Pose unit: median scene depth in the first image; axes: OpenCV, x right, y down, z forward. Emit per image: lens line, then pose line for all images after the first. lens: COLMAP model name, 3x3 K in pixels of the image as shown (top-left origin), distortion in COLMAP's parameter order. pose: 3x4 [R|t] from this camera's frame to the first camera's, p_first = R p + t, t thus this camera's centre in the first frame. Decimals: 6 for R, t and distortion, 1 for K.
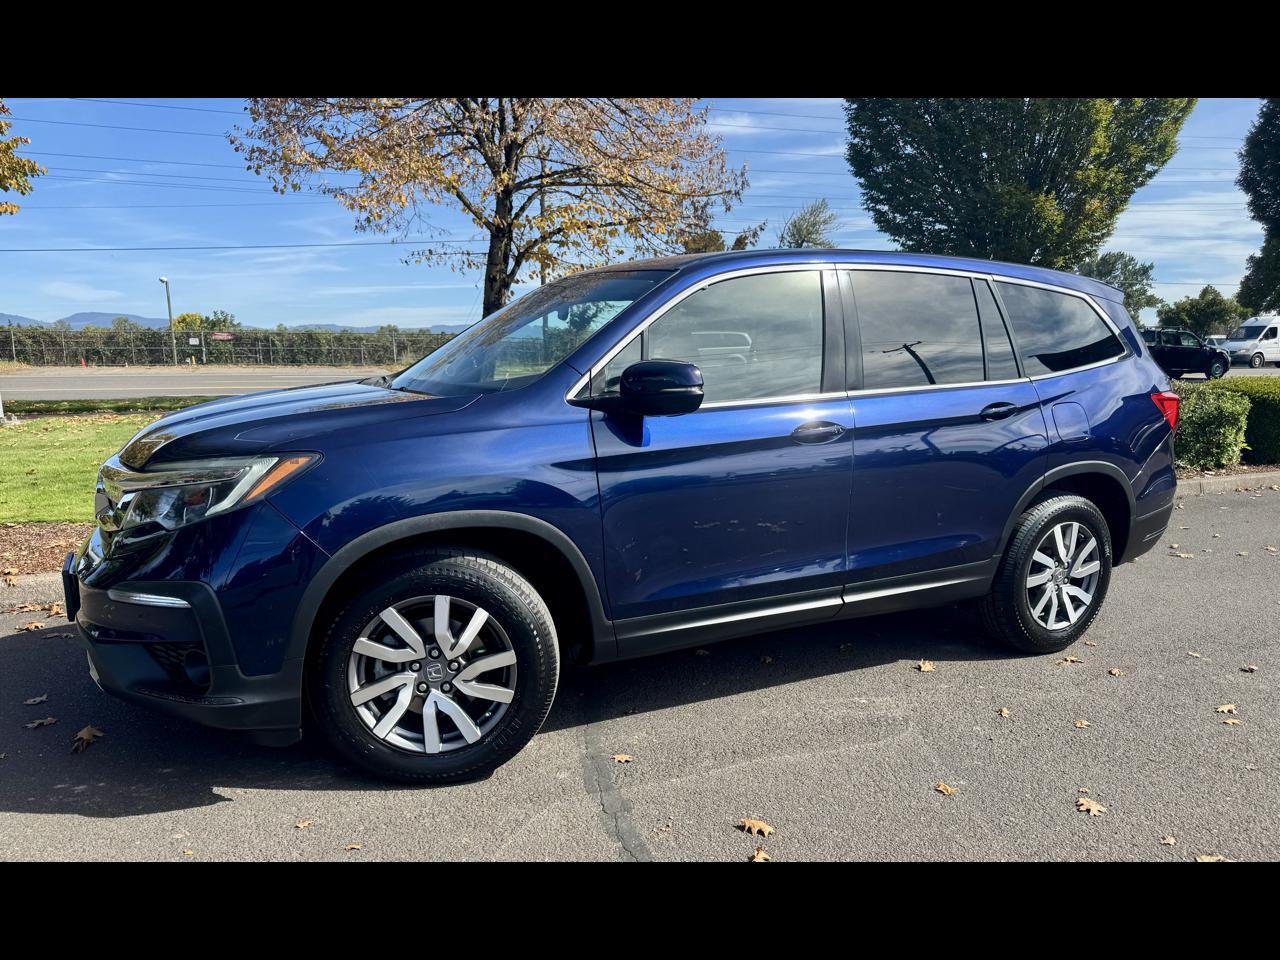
lens RADIAL K [[936.1, 0, 640.0], [0, 936.1, 480.0], [0, 0, 1]] dist [-0.004077, 0.009390]
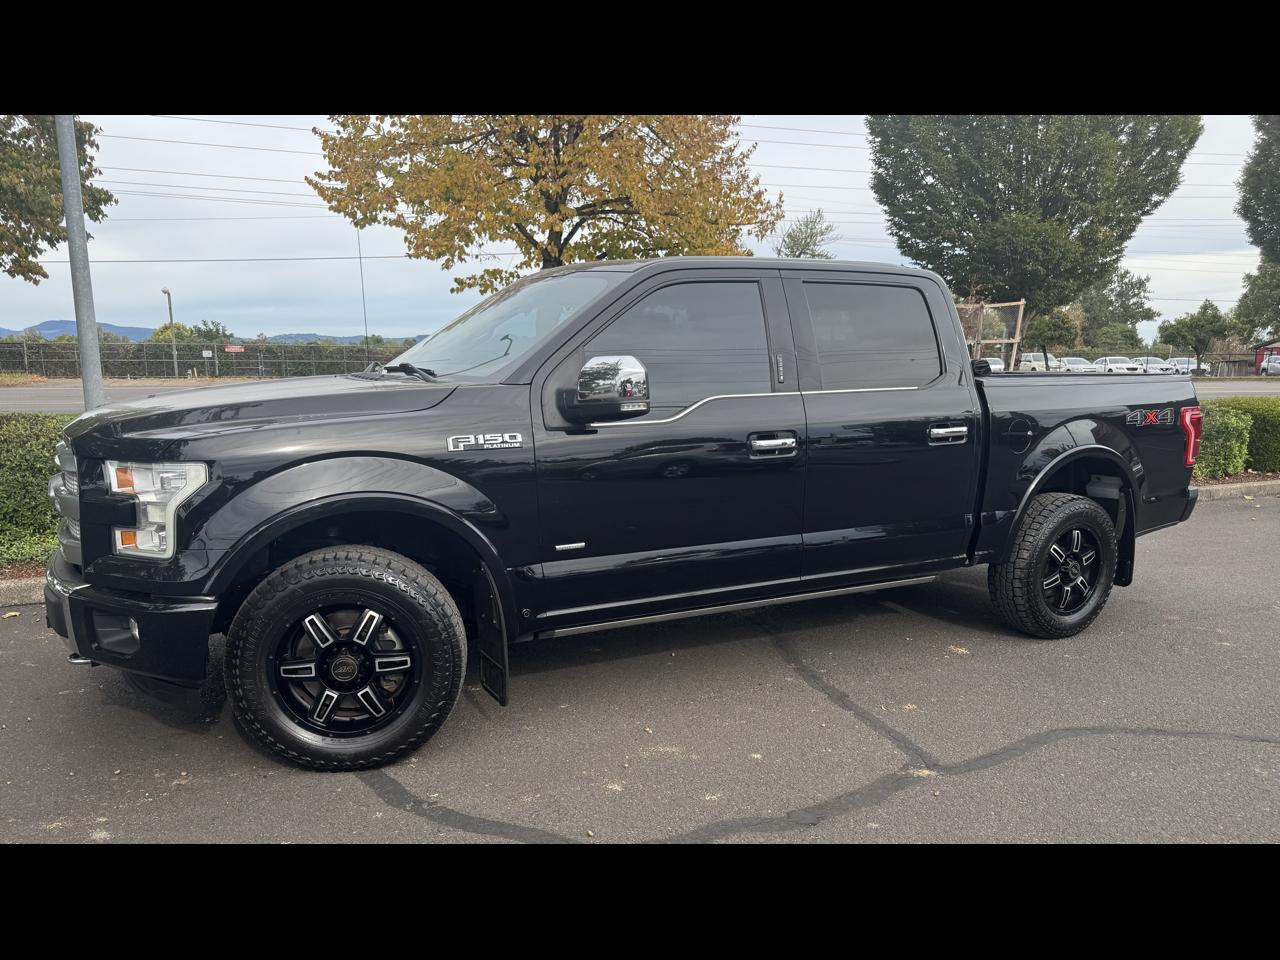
lens RADIAL K [[979.4, 0, 640.0], [0, 979.4, 480.0], [0, 0, 1]] dist [0.007149, -0.002824]
pose [[0.999732, 0.000839, 0.023134, -0.064423], [-0.000464, 0.999869, -0.016199, 0.005746], [-0.023145, 0.016184, 0.999601, -0.094032]]
